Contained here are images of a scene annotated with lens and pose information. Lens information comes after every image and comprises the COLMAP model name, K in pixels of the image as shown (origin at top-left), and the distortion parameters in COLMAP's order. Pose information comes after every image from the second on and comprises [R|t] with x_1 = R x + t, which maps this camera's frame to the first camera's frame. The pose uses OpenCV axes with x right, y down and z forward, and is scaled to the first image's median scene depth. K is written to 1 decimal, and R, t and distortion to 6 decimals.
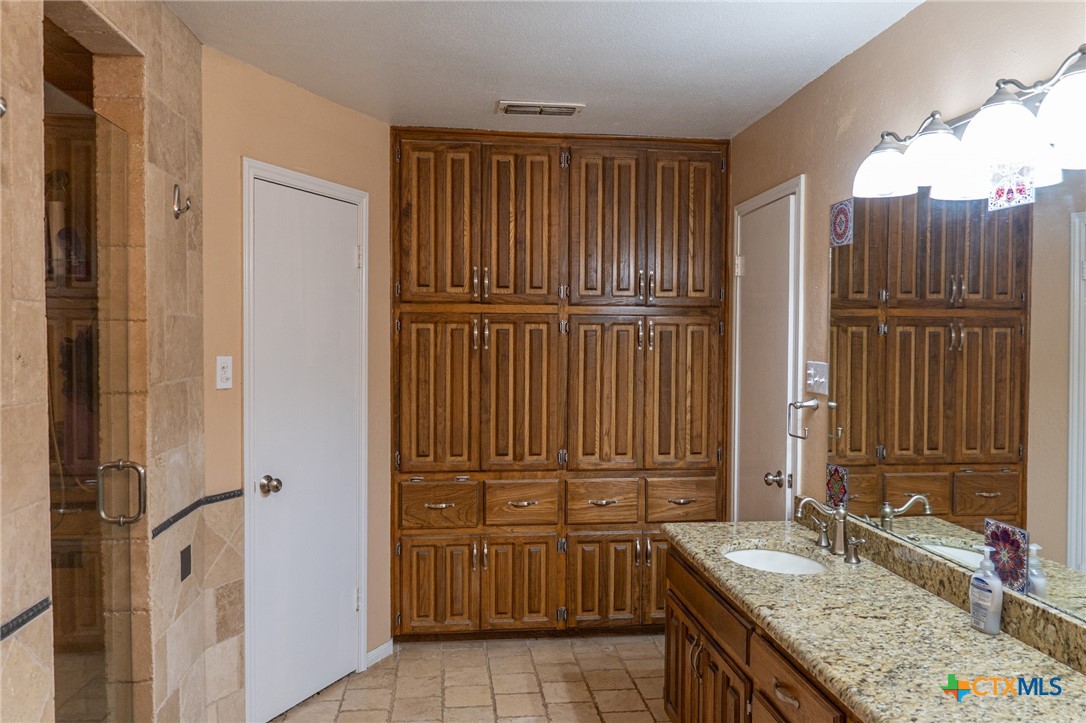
lens RADIAL K [[815.2, 0, 547.2], [0, 815.2, 361.1], [0, 0, 1]] dist [-0.048206, -0.004325]
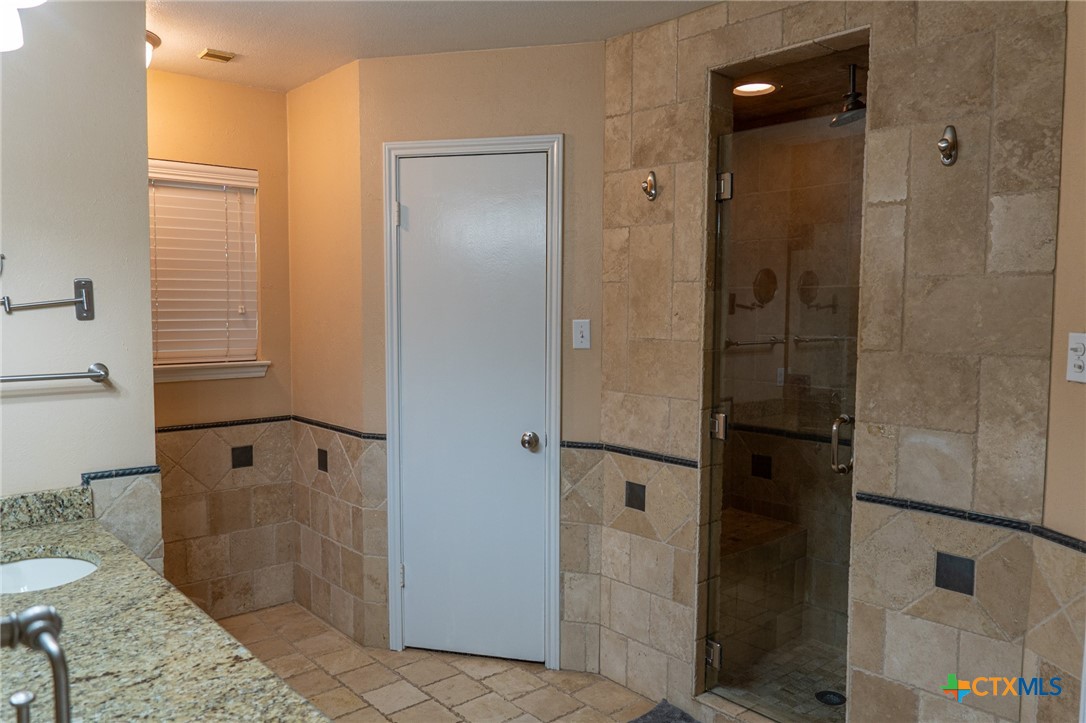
lens RADIAL K [[815.2, 0, 549.3], [0, 815.2, 359.7], [0, 0, 1]] dist [-0.048206, -0.004325]
pose [[-0.826865, 0.025665, -0.561814, 0.503532], [-0.027999, 0.995841, 0.086700, -0.044984], [0.561703, 0.087419, -0.822708, 1.964135]]
